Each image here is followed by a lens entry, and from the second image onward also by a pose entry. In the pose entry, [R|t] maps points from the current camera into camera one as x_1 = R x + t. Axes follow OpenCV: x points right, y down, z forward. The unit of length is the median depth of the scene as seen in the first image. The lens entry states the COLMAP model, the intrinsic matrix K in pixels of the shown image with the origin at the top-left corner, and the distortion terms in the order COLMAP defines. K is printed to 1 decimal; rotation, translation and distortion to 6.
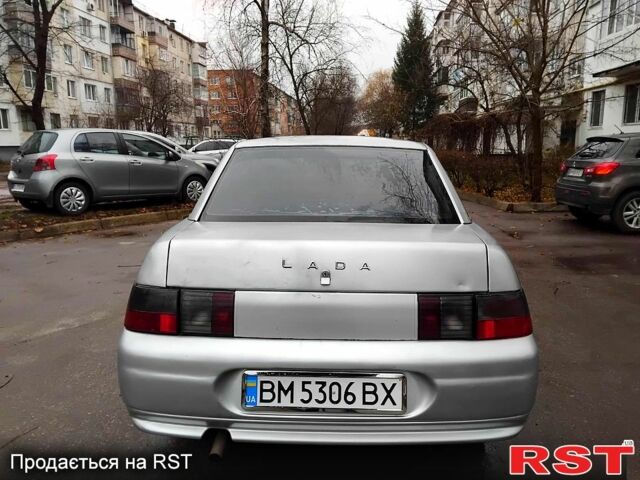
lens RADIAL K [[548.3, 0, 320.6], [0, 548.3, 225.2], [0, 0, 1]] dist [-0.045408, -0.004120]
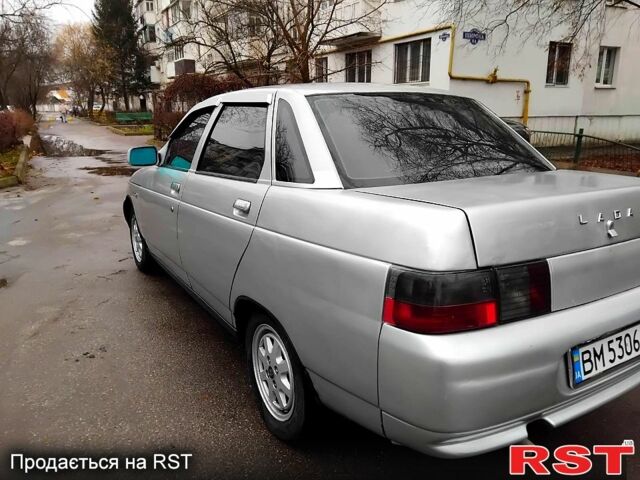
lens RADIAL K [[548.3, 0, 320.6], [0, 548.3, 225.2], [0, 0, 1]] dist [-0.045408, -0.004120]
pose [[0.816294, -0.113061, 0.566463, -0.099729], [0.078610, 0.993278, 0.084970, -0.003461], [-0.572262, -0.024831, 0.819695, 0.055082]]
